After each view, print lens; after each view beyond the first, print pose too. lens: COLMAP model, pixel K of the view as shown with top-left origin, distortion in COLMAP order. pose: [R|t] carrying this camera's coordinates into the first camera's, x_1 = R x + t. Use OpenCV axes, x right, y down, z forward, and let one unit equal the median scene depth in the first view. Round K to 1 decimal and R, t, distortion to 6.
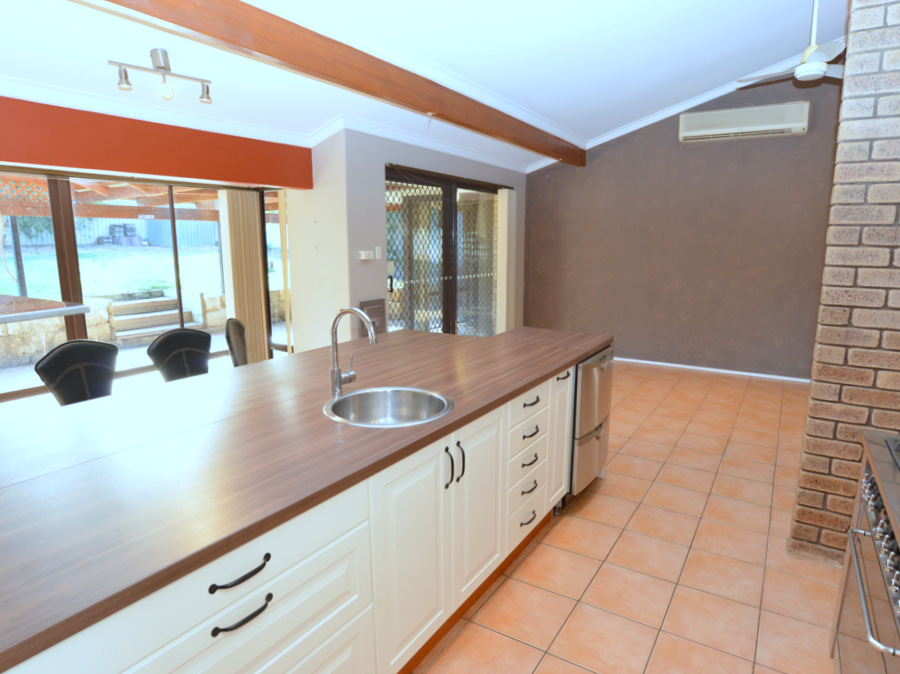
lens RADIAL K [[523.0, 0, 474.1], [0, 523.0, 336.4], [0, 0, 1]] dist [-0.067693, 0.023337]
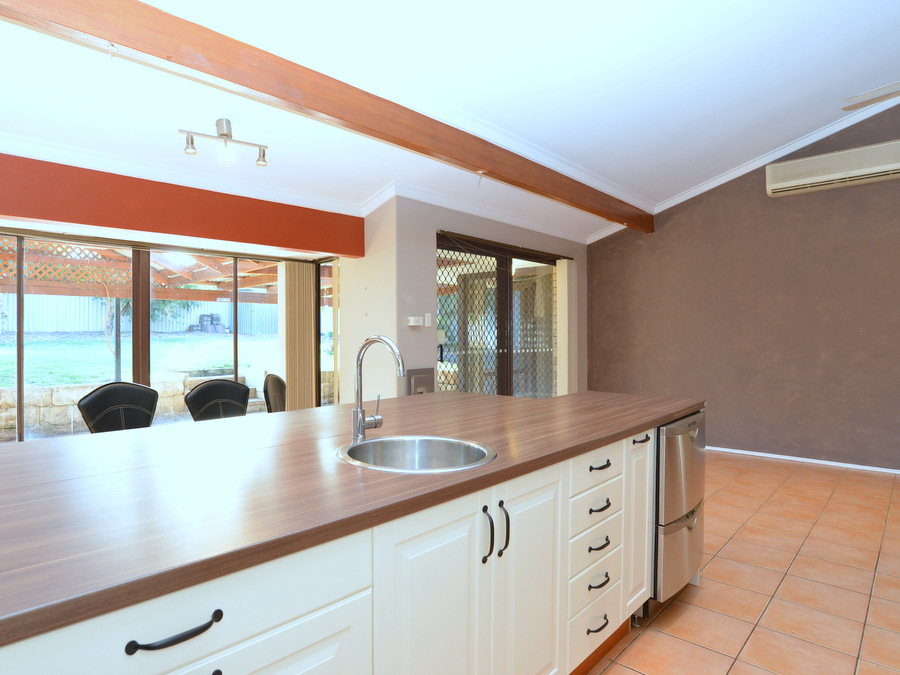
lens RADIAL K [[523.0, 0, 396.7], [0, 523.0, 336.3], [0, 0, 1]] dist [-0.067693, 0.023337]
pose [[0.966823, -0.008147, -0.255317, 0.010934], [-0.036760, 0.984651, -0.170622, 0.058883], [0.252788, 0.174346, 0.951683, 0.115357]]
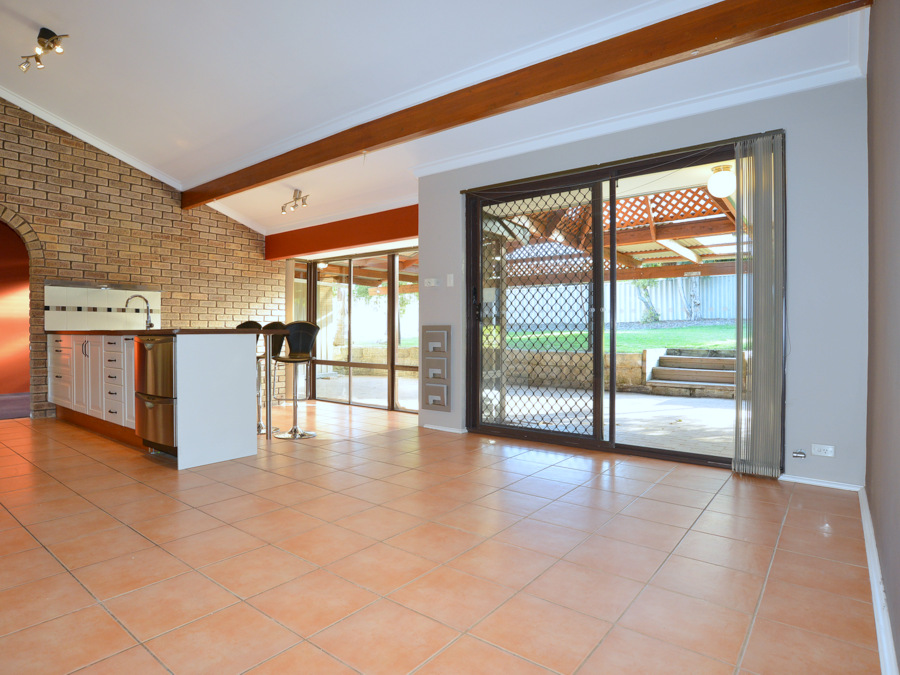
lens RADIAL K [[523.0, 0, 419.6], [0, 523.0, 331.9], [0, 0, 1]] dist [-0.067693, 0.023337]
pose [[-0.147929, -0.004835, -0.988986, 1.358803], [-0.178378, 0.983719, 0.021872, -0.117067], [0.972779, 0.179649, -0.146383, 1.789873]]
